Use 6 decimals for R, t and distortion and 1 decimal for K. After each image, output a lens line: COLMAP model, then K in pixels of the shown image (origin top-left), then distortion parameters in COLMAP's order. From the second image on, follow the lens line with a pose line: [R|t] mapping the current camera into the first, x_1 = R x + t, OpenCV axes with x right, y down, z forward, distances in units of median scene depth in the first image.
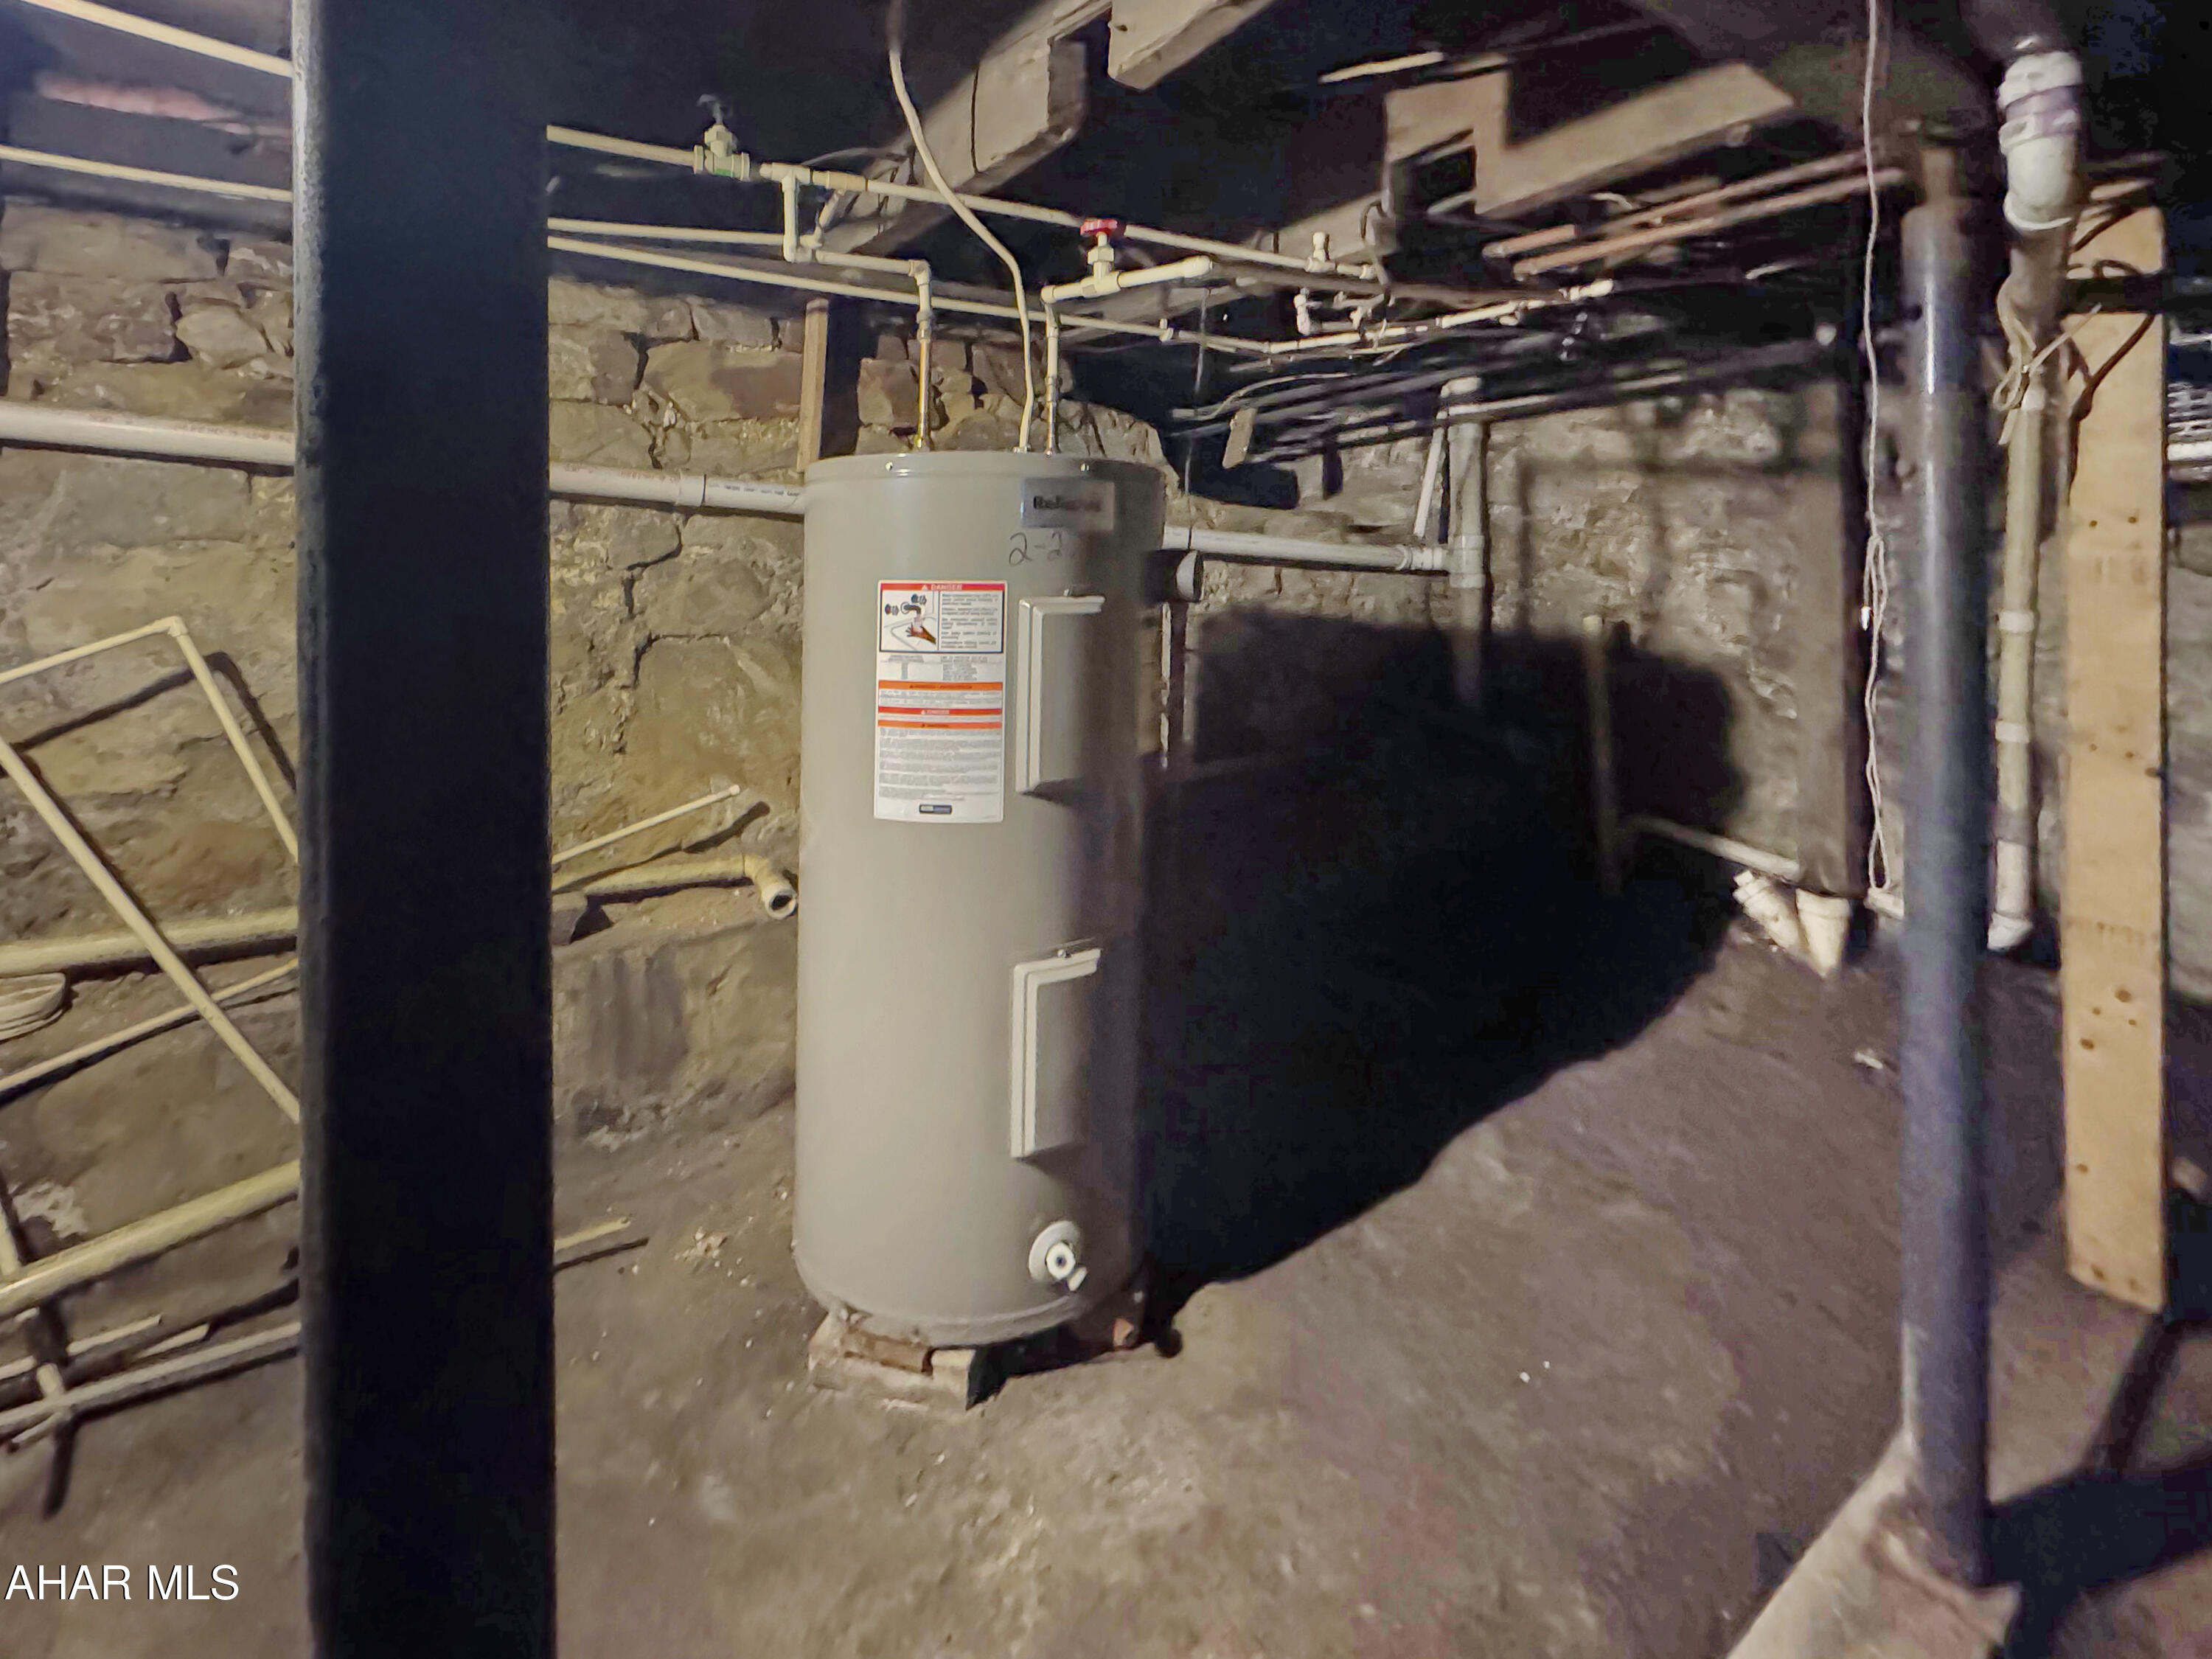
lens RADIAL K [[901.3, 0, 1101.3], [0, 901.3, 715.0], [0, 0, 1]] dist [-0.001806, -0.000186]
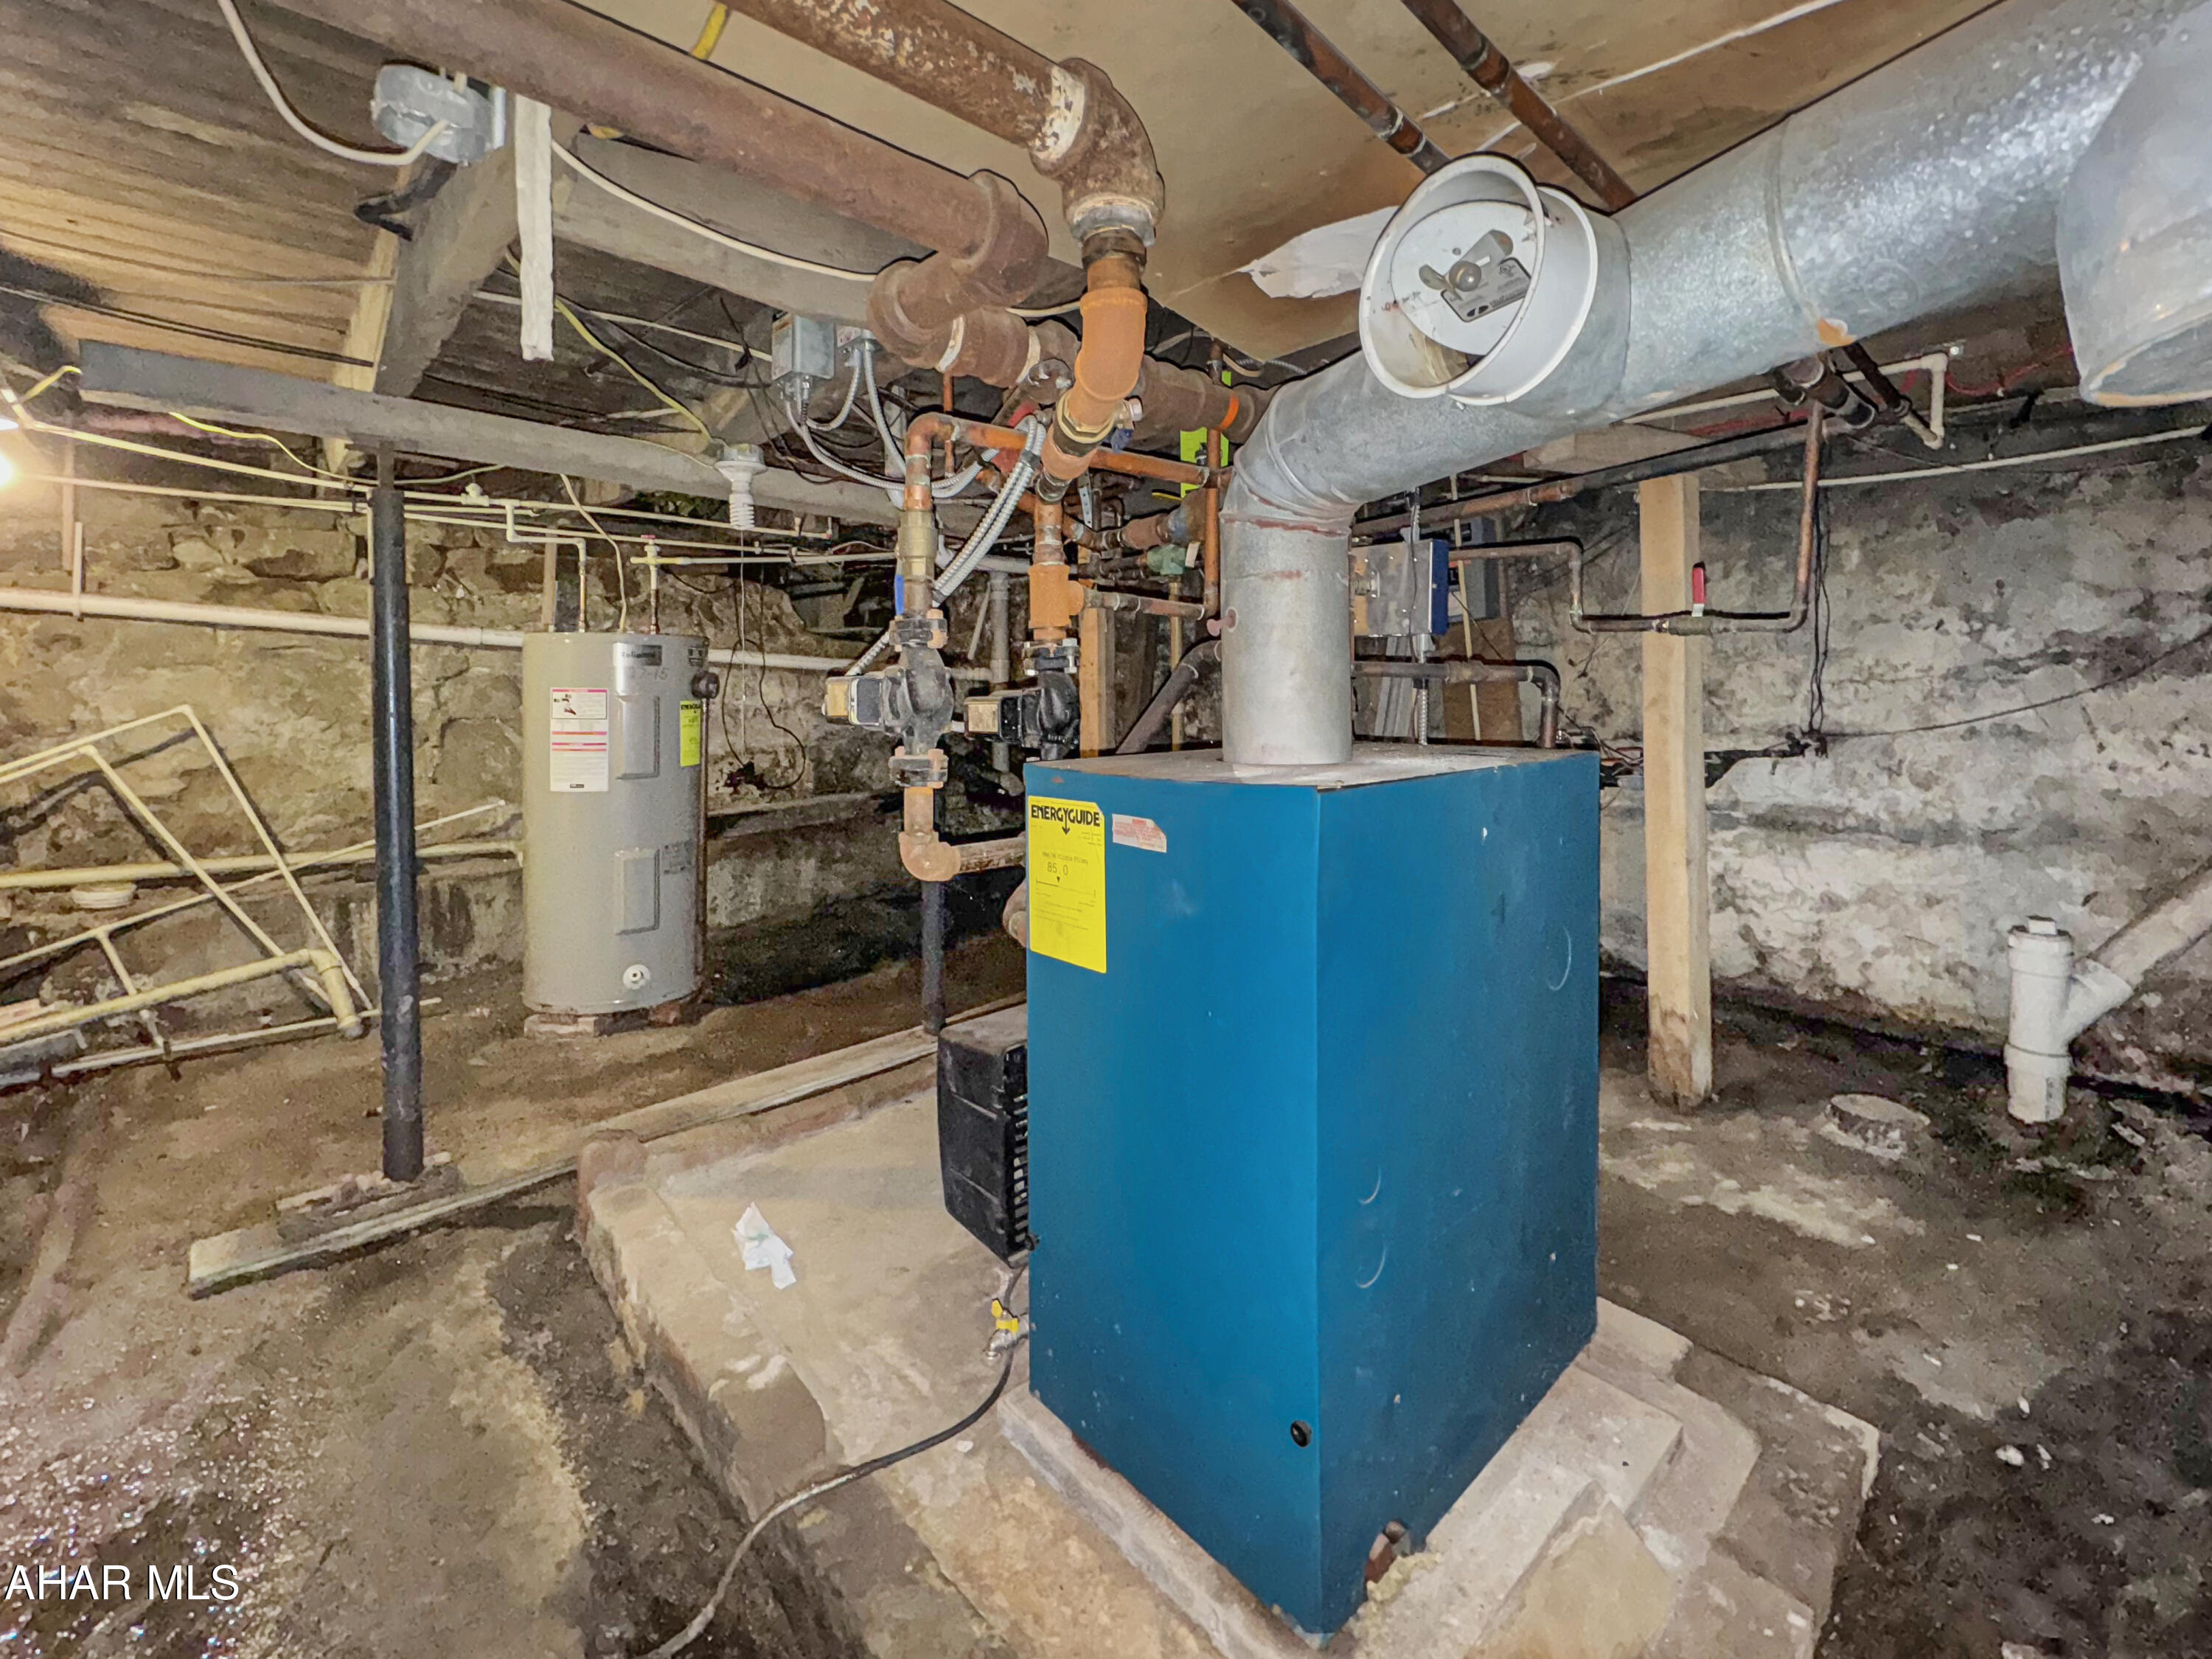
lens RADIAL K [[946.4, 0, 1106.0], [0, 946.4, 829.5], [0, 0, 1]] dist [0.000464, -0.000056]
pose [[0.992835, -0.014833, 0.118567, 0.619617], [0.014332, 0.999884, 0.005073, 0.156970], [-0.118629, -0.003337, 0.992933, -1.118781]]
